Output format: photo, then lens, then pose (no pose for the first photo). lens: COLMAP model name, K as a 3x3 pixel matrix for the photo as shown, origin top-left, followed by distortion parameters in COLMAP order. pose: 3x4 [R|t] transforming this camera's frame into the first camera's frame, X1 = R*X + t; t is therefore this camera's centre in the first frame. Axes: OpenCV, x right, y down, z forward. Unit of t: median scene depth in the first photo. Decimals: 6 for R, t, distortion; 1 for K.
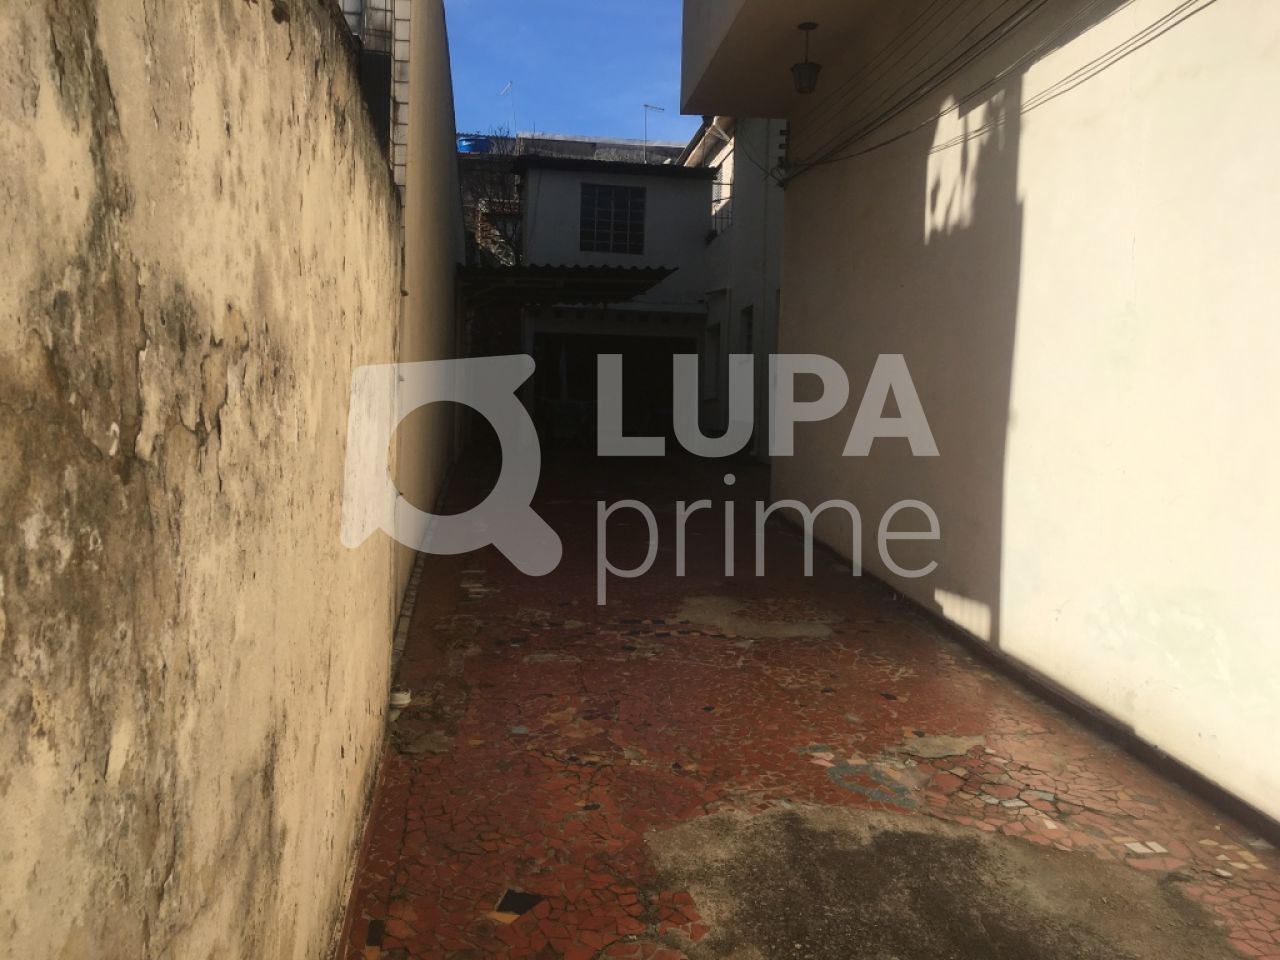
lens RADIAL K [[1085.9, 0, 640.0], [0, 1085.9, 480.0], [0, 0, 1]] dist [0.082079, -0.060918]
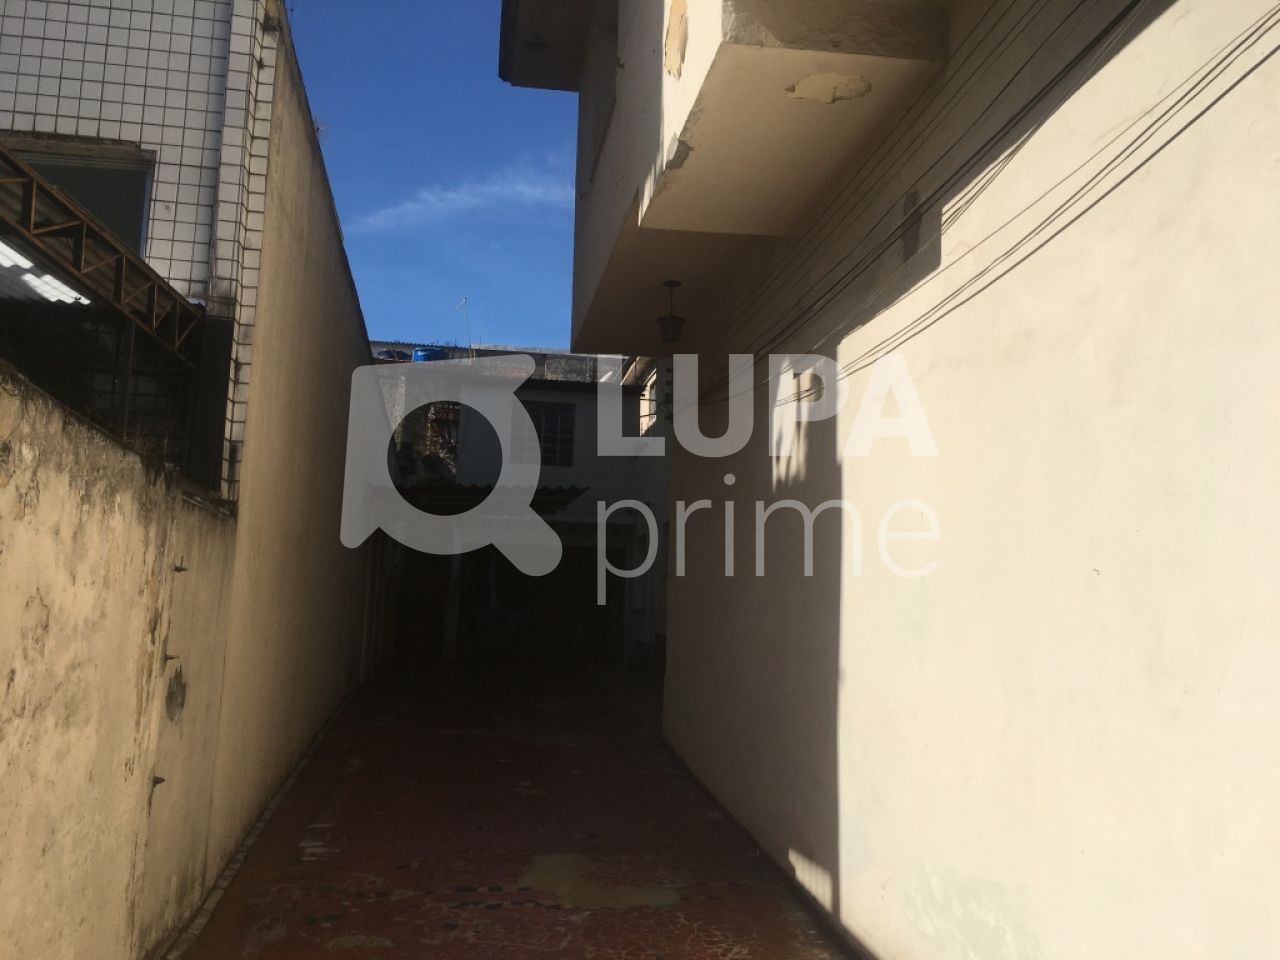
lens RADIAL K [[1085.9, 0, 640.0], [0, 1085.9, 480.0], [0, 0, 1]] dist [0.082079, -0.060918]
pose [[0.999481, 0.003831, 0.031994, 0.114911], [0.001875, 0.984309, -0.176444, -0.052125], [-0.032168, 0.176412, 0.983791, -0.000174]]
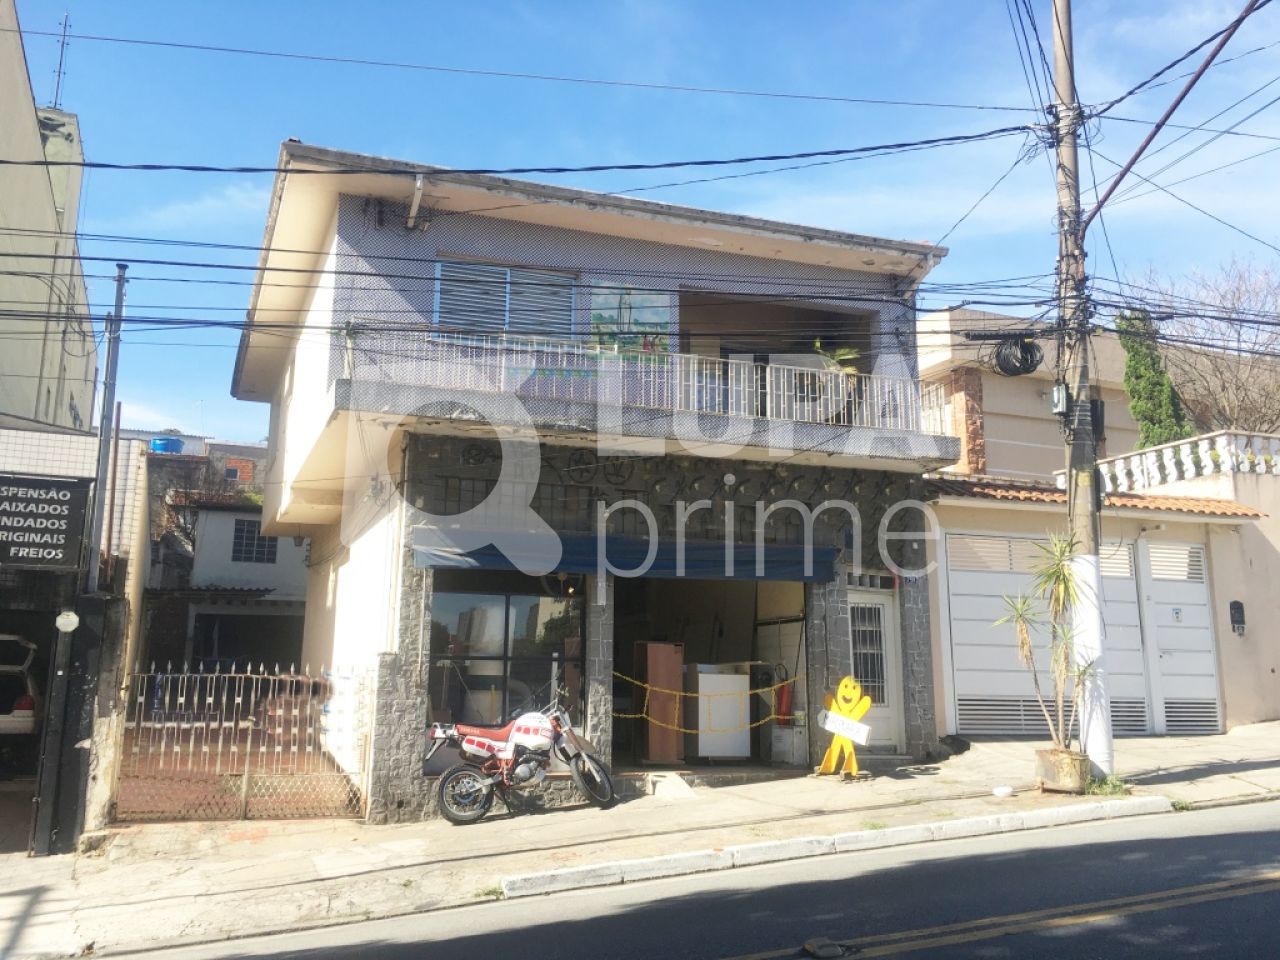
lens RADIAL K [[1085.9, 0, 640.0], [0, 1085.9, 480.0], [0, 0, 1]] dist [0.082079, -0.060918]
pose [[0.965519, 0.034158, 0.258080, 0.333654], [0.022930, 0.976343, -0.215008, 0.090949], [-0.259319, 0.213512, 0.941895, -2.191096]]
